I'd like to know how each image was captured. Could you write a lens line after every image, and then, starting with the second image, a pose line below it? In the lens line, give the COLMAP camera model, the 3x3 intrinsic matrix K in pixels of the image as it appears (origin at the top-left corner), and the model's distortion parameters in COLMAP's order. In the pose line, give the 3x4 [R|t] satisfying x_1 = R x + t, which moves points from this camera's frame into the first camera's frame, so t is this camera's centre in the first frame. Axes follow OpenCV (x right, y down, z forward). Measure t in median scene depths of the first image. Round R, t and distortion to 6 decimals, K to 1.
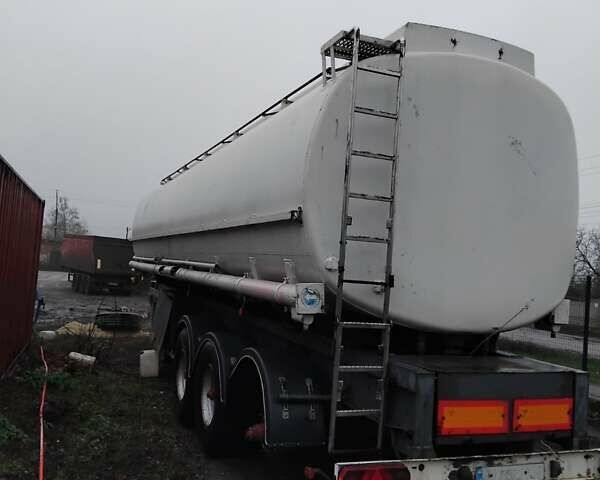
lens RADIAL K [[578.0, 0, 300.0], [0, 578.0, 240.0], [0, 0, 1]] dist [0.086593, -0.200031]
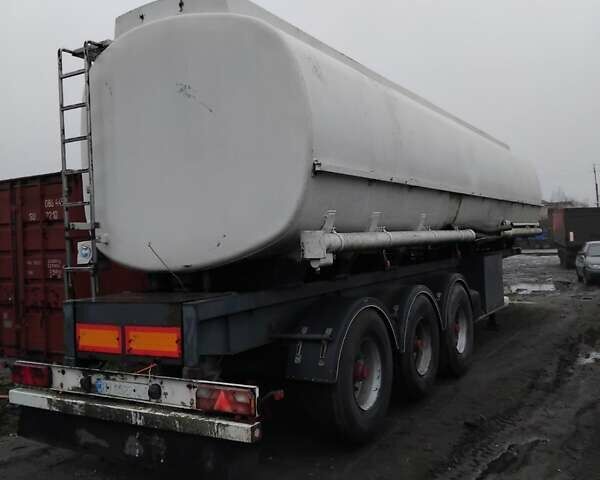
lens RADIAL K [[578.0, 0, 300.0], [0, 578.0, 240.0], [0, 0, 1]] dist [0.086593, -0.200031]
pose [[0.632621, -0.098149, -0.768217, 1.475170], [0.125144, 0.991856, -0.023667, 0.177384], [0.764284, -0.081166, 0.639752, 0.546217]]
